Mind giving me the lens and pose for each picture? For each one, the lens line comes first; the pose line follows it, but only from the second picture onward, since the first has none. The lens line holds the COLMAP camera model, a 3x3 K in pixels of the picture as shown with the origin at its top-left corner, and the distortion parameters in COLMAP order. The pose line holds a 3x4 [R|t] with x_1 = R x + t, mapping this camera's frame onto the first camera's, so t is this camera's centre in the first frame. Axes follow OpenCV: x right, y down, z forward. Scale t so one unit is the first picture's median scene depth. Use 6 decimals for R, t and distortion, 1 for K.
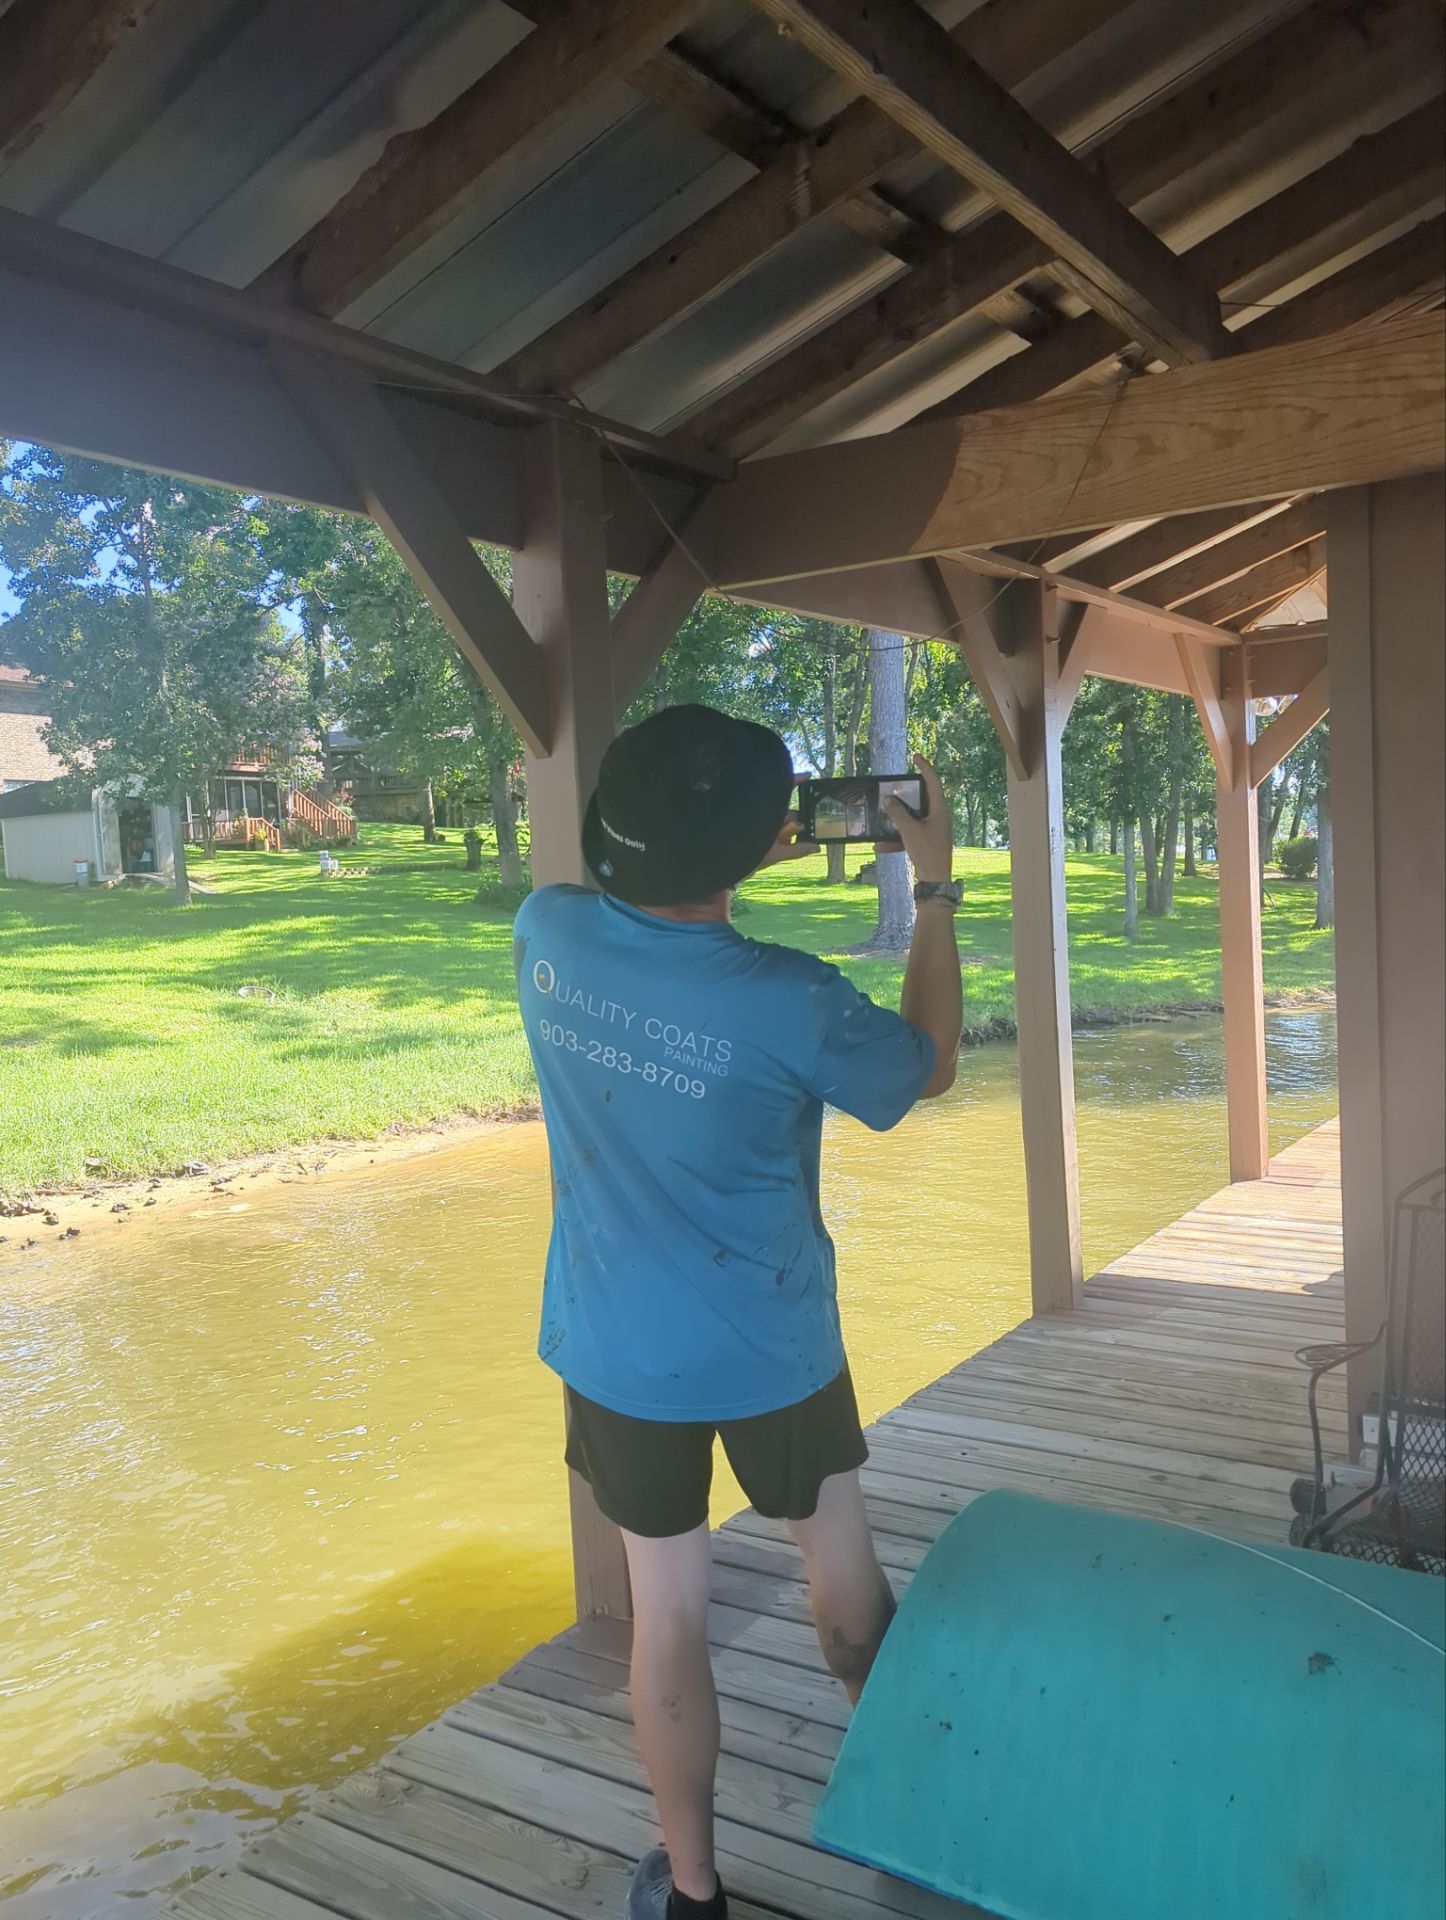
lens RADIAL K [[1576.1, 0, 723.5], [0, 1576.1, 960.1], [0, 0, 1]] dist [0.006907, -0.006548]
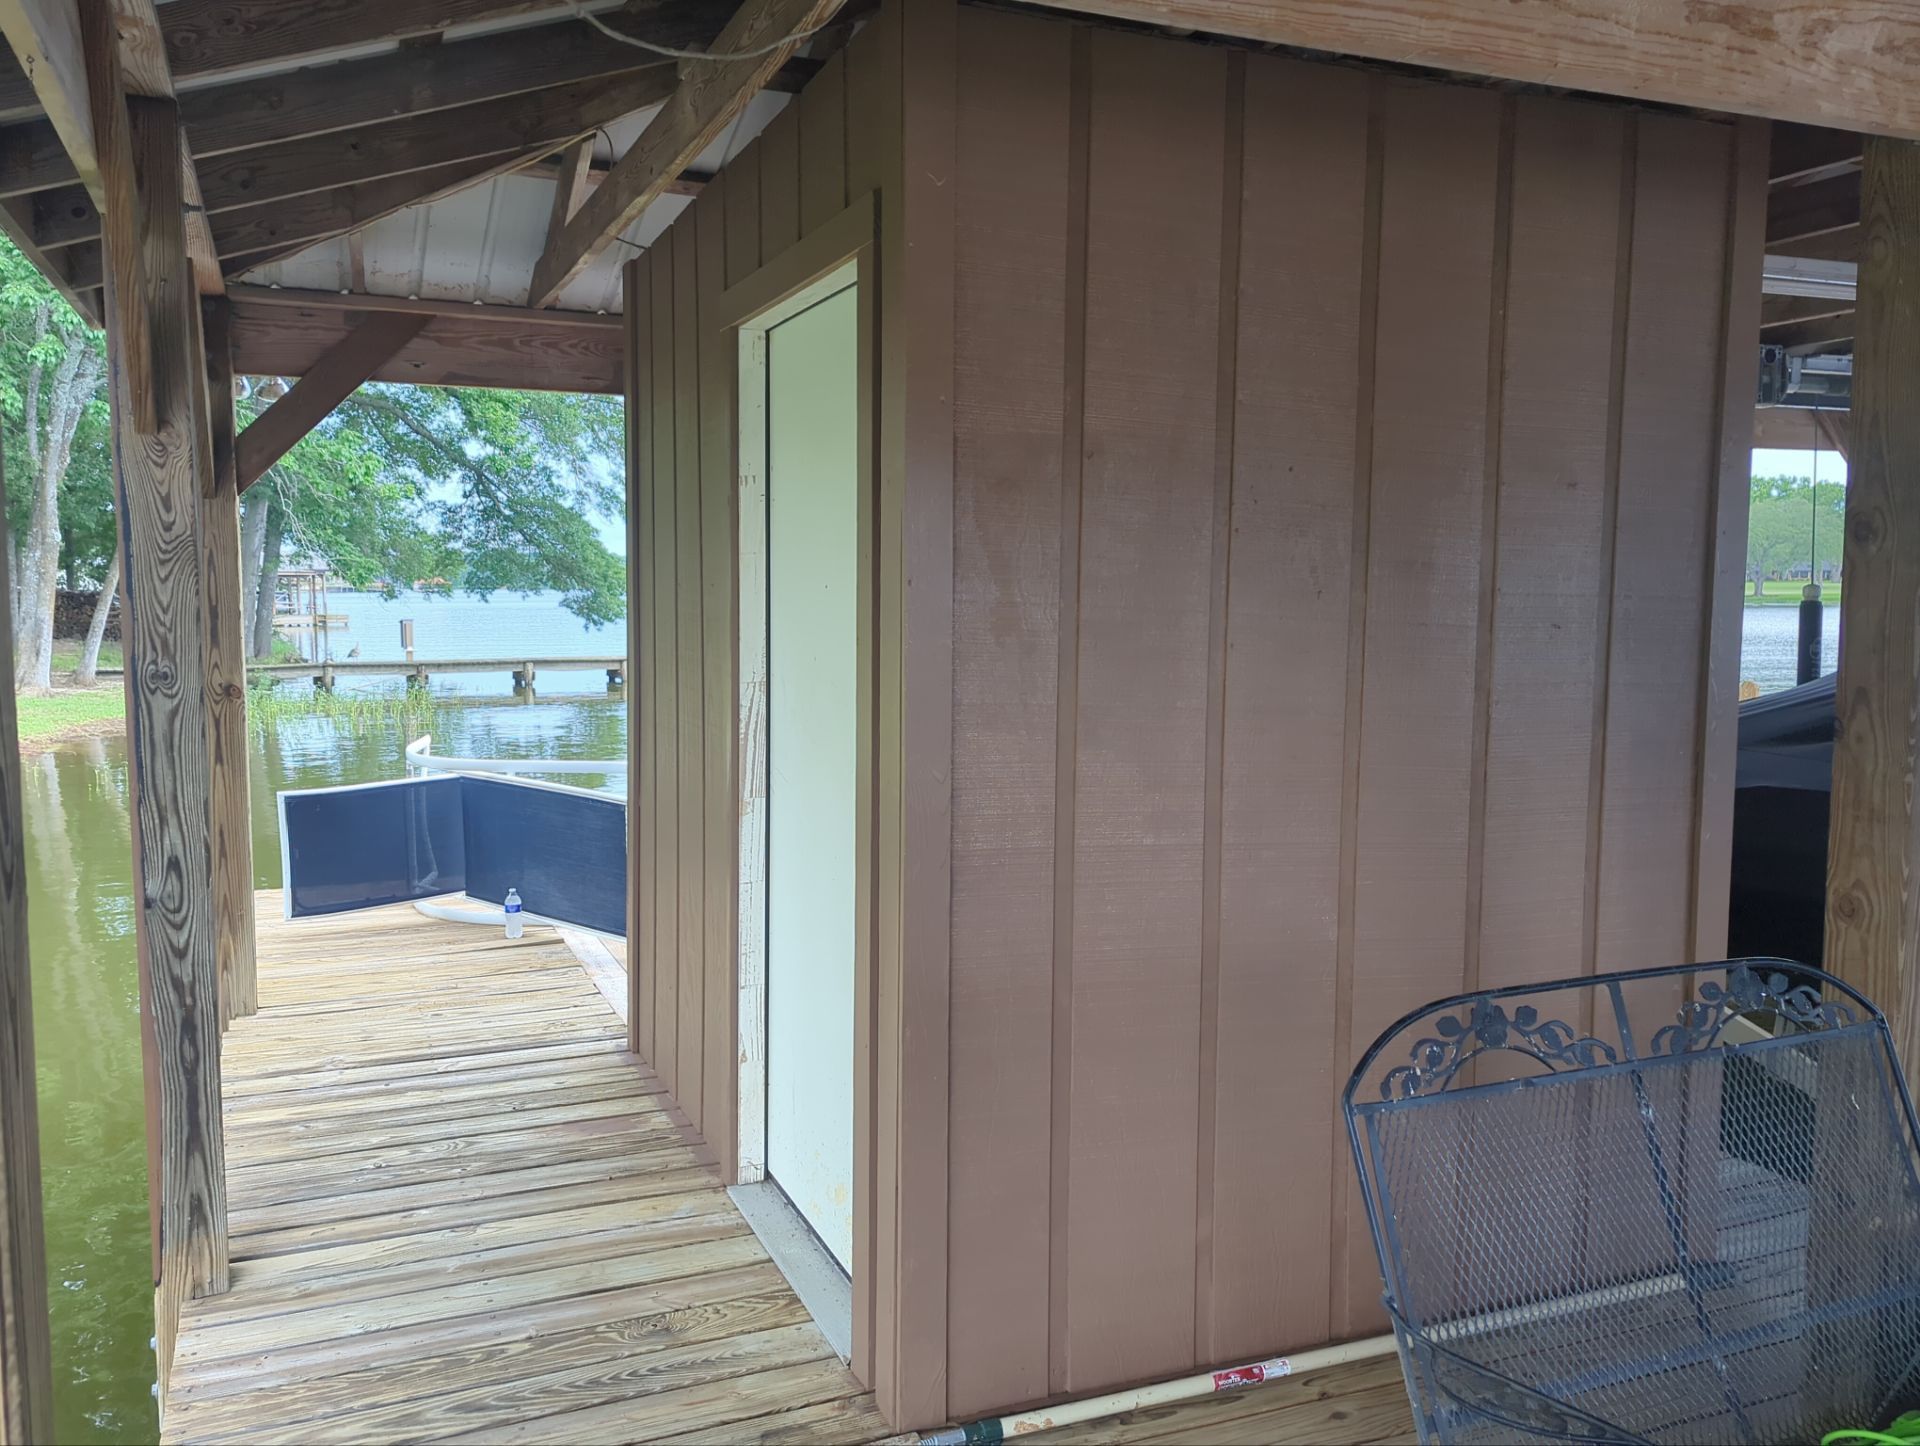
lens RADIAL K [[1576.1, 0, 961.1], [0, 1576.1, 724.0], [0, 0, 1]] dist [0.006907, -0.006548]
pose [[0.547785, -0.017639, 0.836433, -0.124756], [0.008744, 0.999844, 0.015358, -0.009669], [-0.836573, -0.001099, 0.547854, 0.364730]]
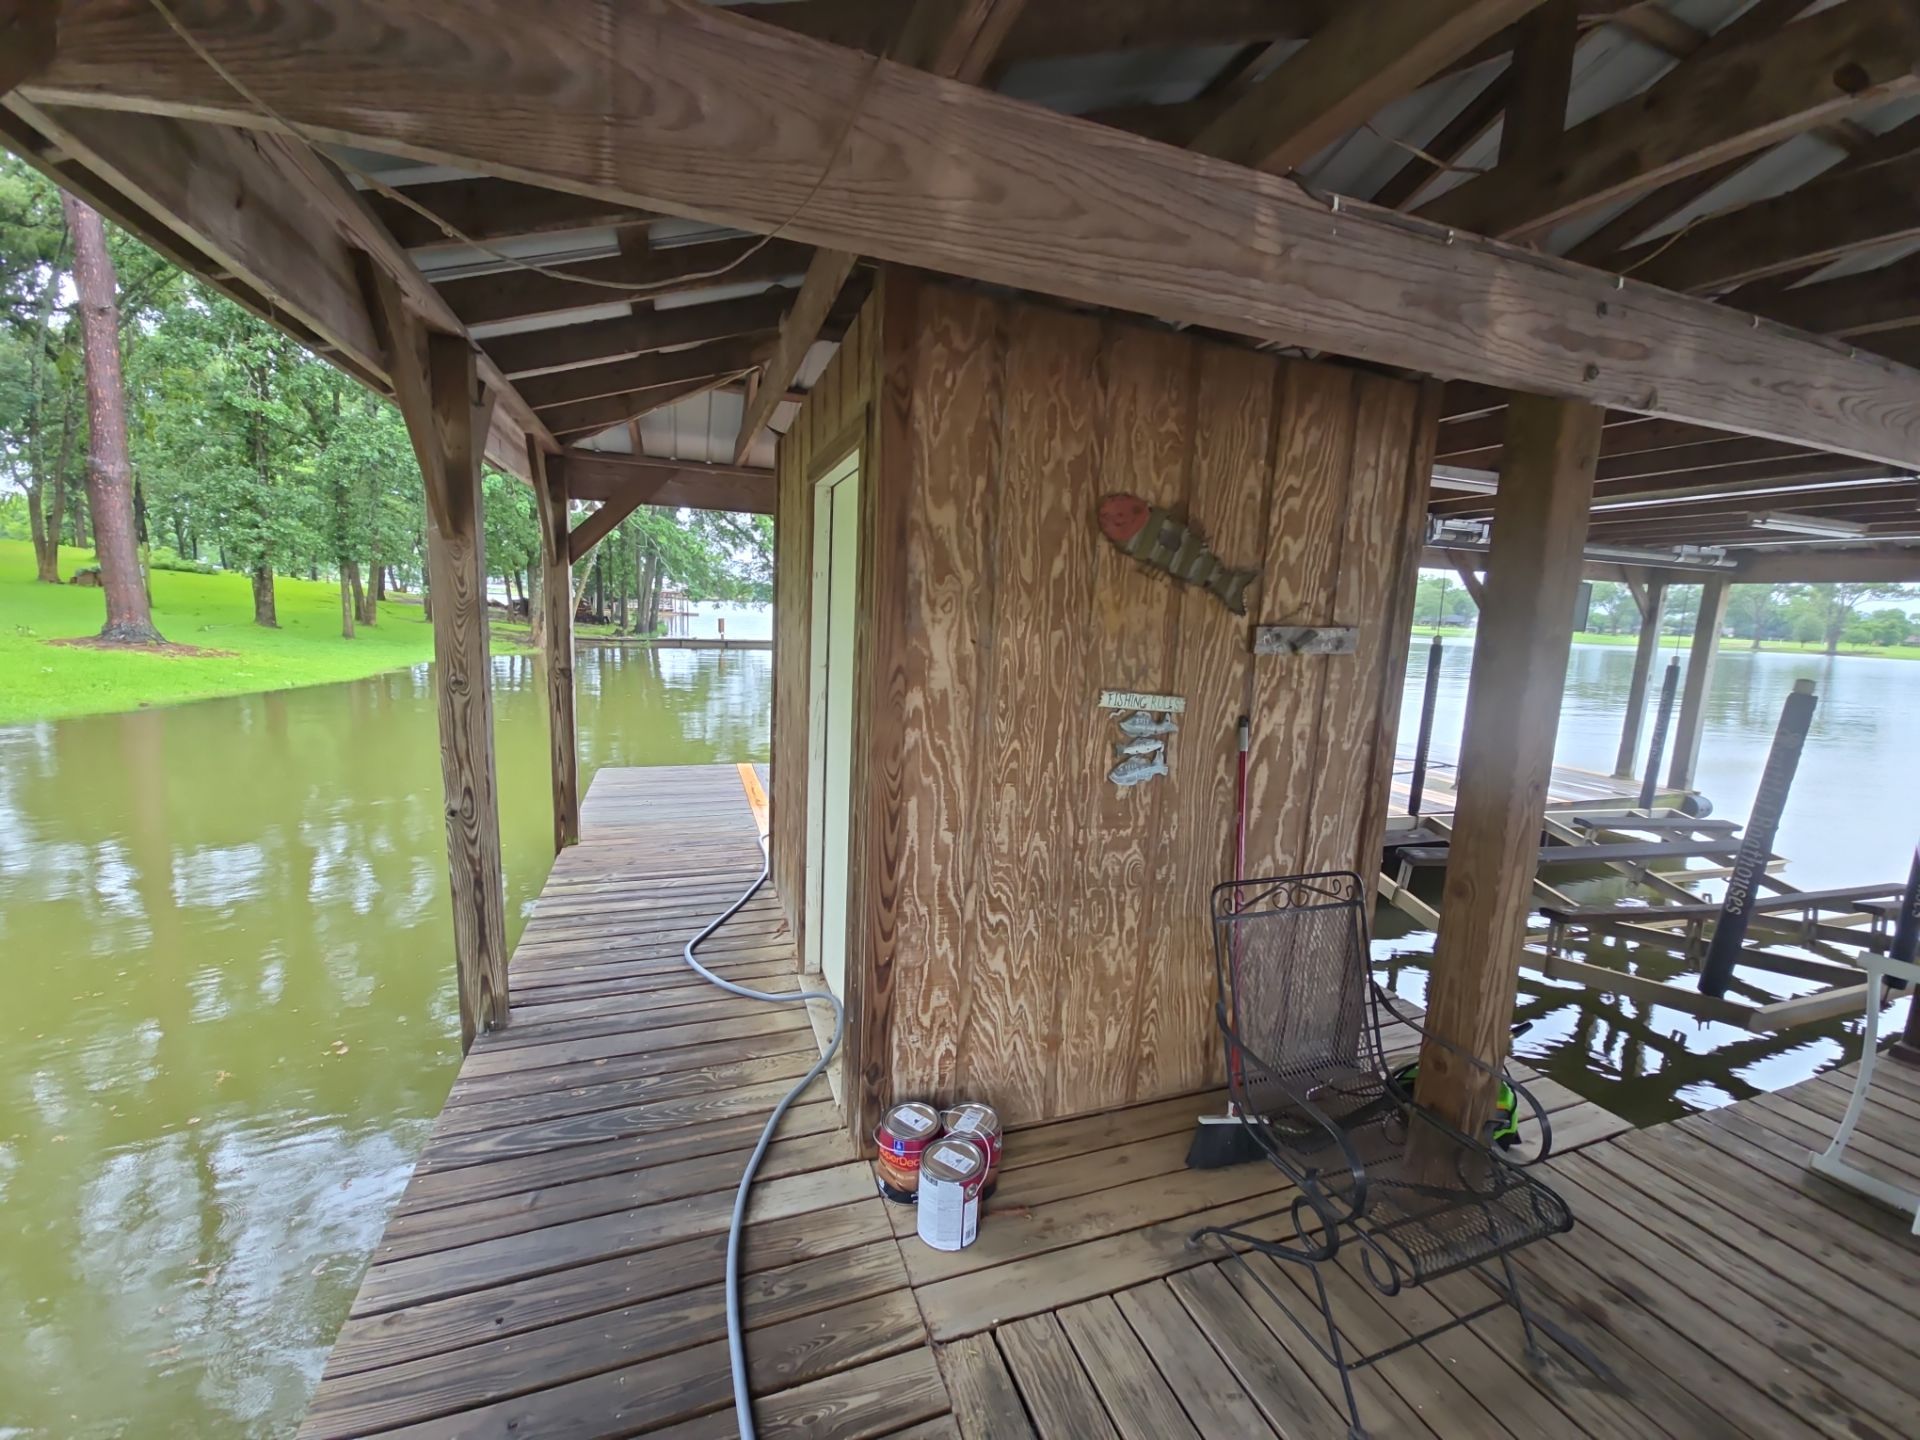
lens RADIAL K [[775.7, 0, 965.6], [0, 775.7, 728.1], [0, 0, 1]] dist [-0.001958, -0.000027]
pose [[0.581427, -0.041608, 0.812534, -0.022498], [-0.037976, 0.996215, 0.078188, -0.039339], [-0.812712, -0.076318, 0.577646, 0.385740]]
